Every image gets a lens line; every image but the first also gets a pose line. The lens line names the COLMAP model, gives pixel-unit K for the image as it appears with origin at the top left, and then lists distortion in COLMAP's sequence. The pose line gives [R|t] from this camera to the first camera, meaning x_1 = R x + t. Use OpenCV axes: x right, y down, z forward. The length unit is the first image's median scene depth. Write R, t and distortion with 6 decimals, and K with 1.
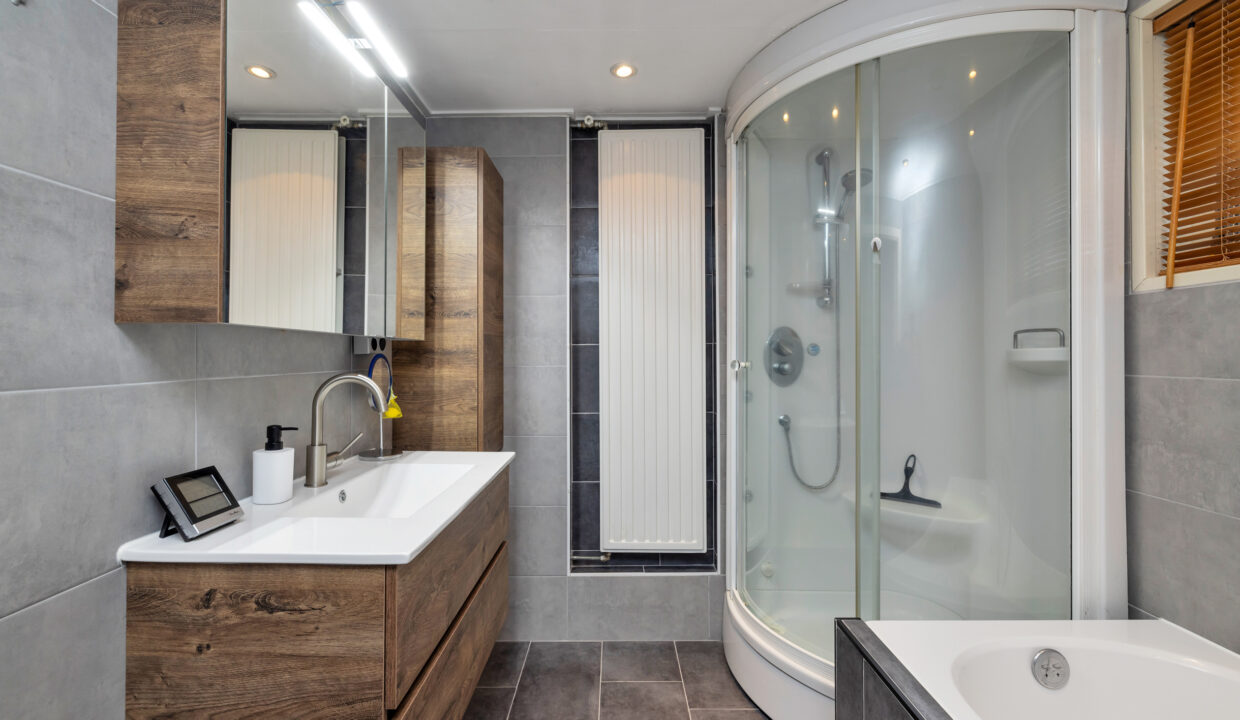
lens RADIAL K [[529.7, 0, 615.9], [0, 529.7, 352.3], [0, 0, 1]] dist [-0.000077, -0.000405]
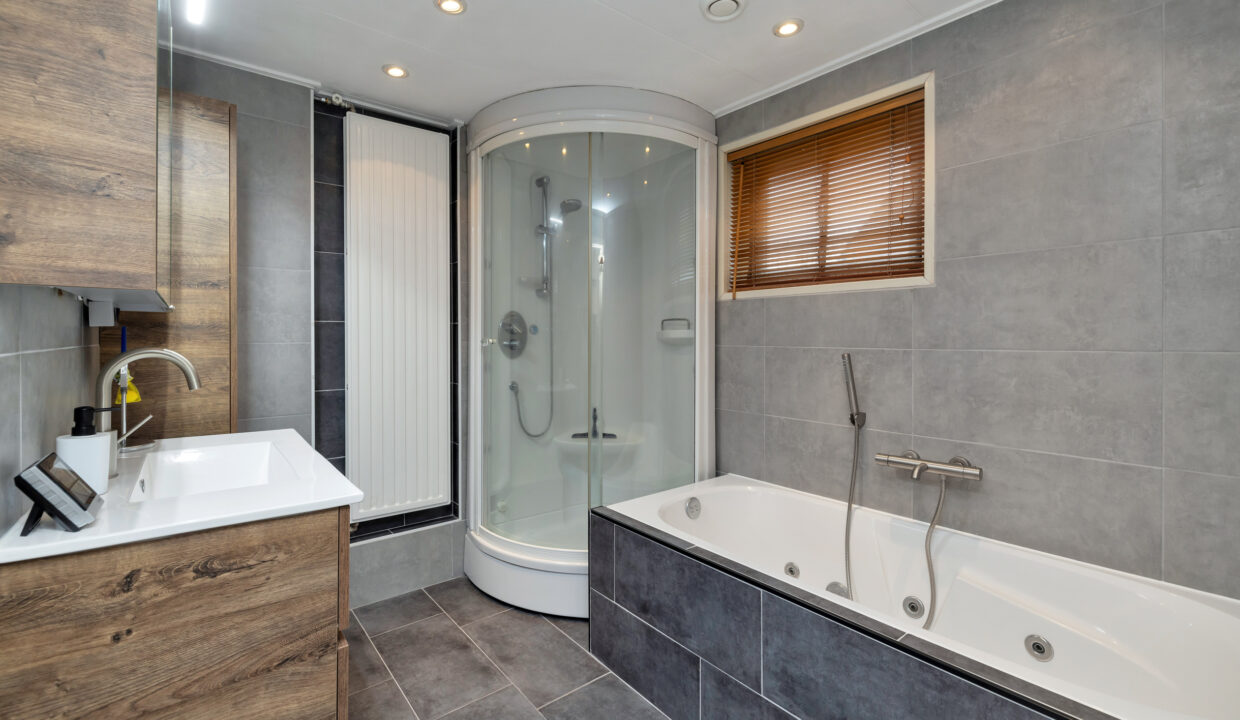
lens RADIAL K [[529.7, 0, 607.7], [0, 529.7, 338.0], [0, 0, 1]] dist [-0.000077, -0.000405]
pose [[0.775509, 0.003931, 0.631325, -0.487684], [-0.008021, 0.999961, 0.003627, 0.014808], [-0.631286, -0.007877, 0.775510, -0.184852]]
